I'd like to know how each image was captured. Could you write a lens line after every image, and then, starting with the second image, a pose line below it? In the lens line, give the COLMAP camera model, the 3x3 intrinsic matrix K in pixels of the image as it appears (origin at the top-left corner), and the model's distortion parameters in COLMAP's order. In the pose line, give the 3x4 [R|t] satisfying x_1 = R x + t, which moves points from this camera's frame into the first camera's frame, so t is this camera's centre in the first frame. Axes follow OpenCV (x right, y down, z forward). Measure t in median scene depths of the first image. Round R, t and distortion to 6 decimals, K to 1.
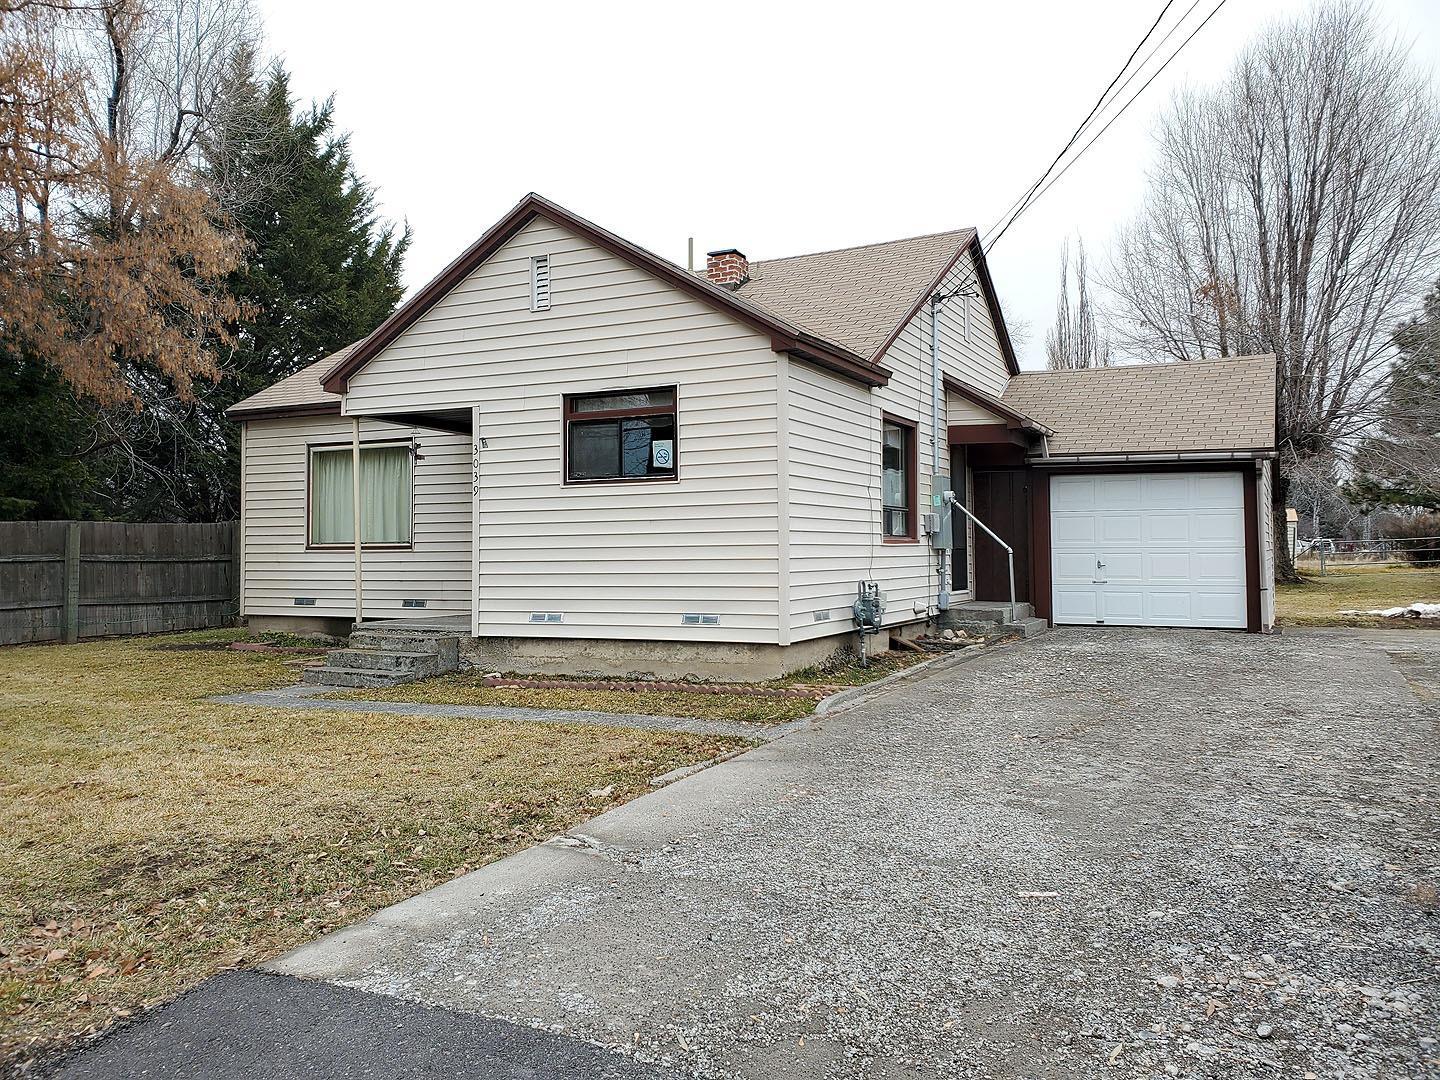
lens RADIAL K [[1089.8, 0, 720.0], [0, 1089.8, 540.0], [0, 0, 1]] dist [0.049915, -0.001571]
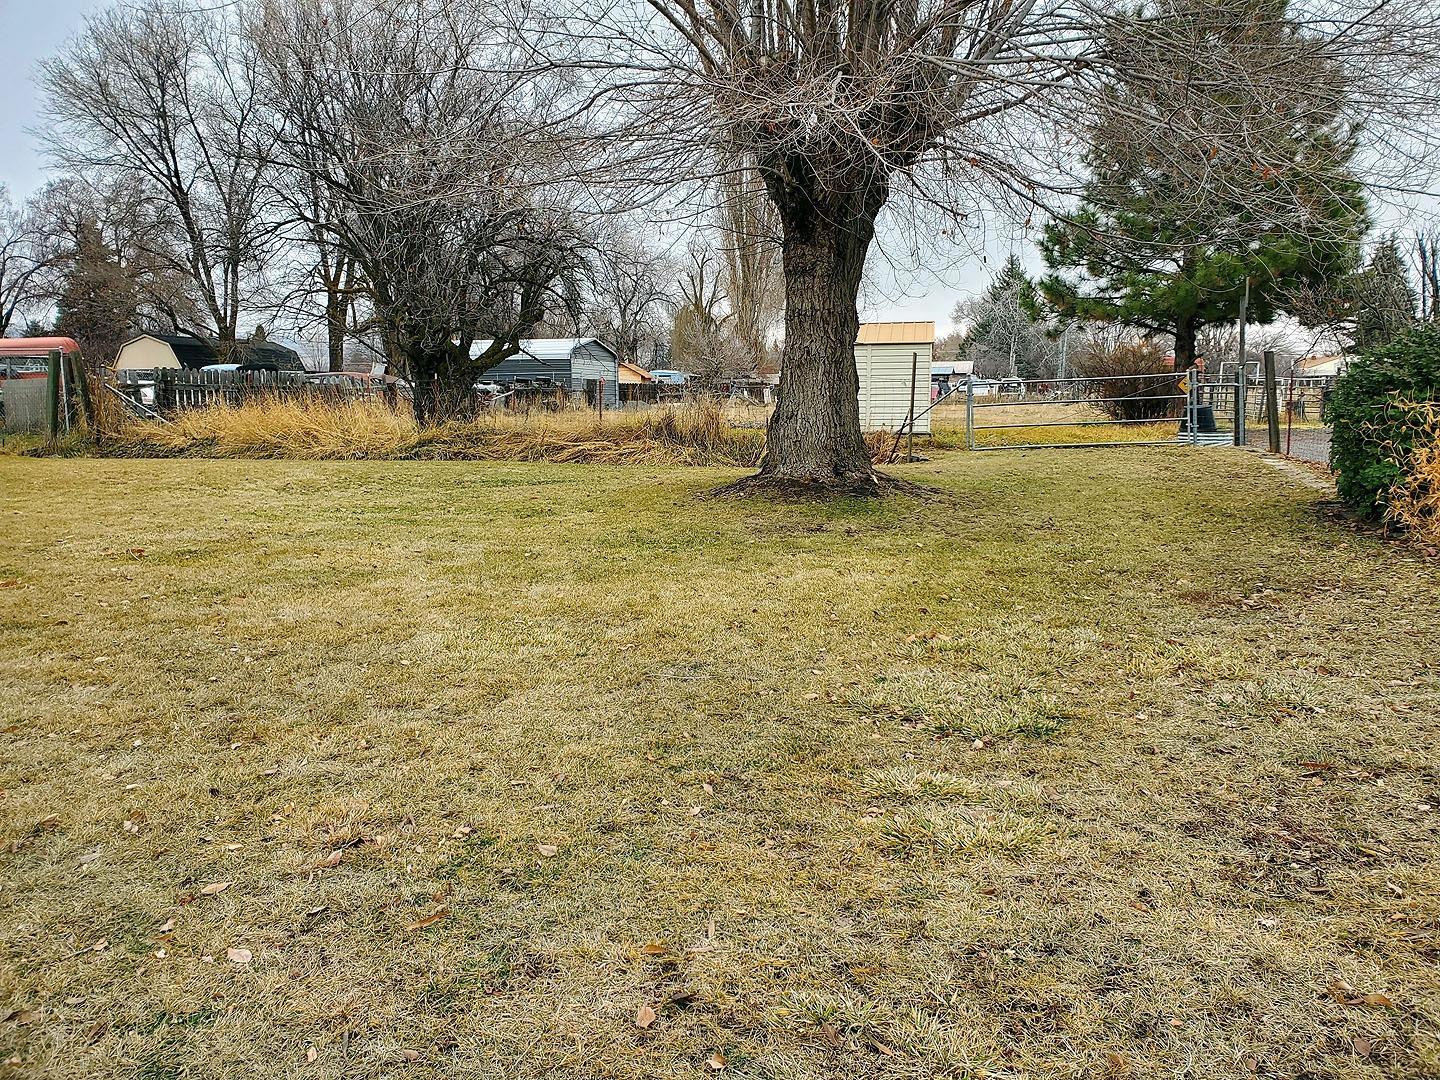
lens RADIAL K [[1089.8, 0, 720.0], [0, 1089.8, 540.0], [0, 0, 1]] dist [0.049915, -0.001571]
pose [[0.974011, -0.029932, 0.224514, 0.536904], [-0.003150, 0.989344, 0.145562, 0.001574], [-0.226478, -0.142486, 0.963538, 0.898932]]
